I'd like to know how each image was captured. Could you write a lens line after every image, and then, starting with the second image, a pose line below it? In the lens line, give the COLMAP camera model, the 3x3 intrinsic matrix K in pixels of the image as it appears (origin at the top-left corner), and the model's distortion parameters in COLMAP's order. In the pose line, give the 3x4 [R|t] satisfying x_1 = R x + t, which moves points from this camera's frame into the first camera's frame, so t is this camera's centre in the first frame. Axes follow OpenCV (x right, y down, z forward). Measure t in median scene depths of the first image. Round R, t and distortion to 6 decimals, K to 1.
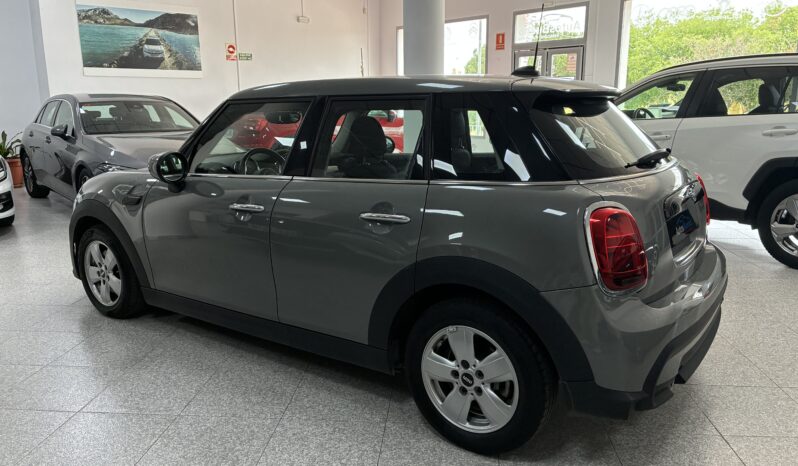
lens RADIAL K [[639.7, 0, 399.0], [0, 639.7, 233.0], [0, 0, 1]] dist [0.036278, -0.002899]
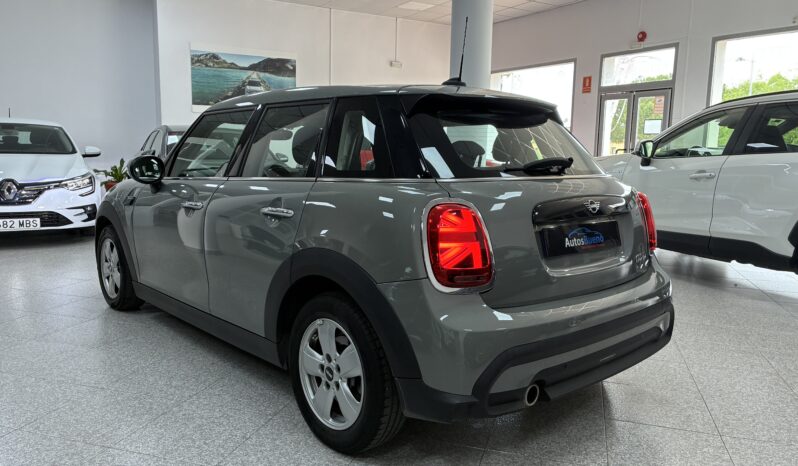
lens RADIAL K [[639.7, 0, 399.0], [0, 639.7, 233.0], [0, 0, 1]] dist [0.036278, -0.002899]
pose [[0.974613, 0.055364, -0.216944, 0.259891], [-0.072767, 0.994669, -0.073066, 0.046682], [0.211742, 0.086997, 0.973446, 0.017579]]
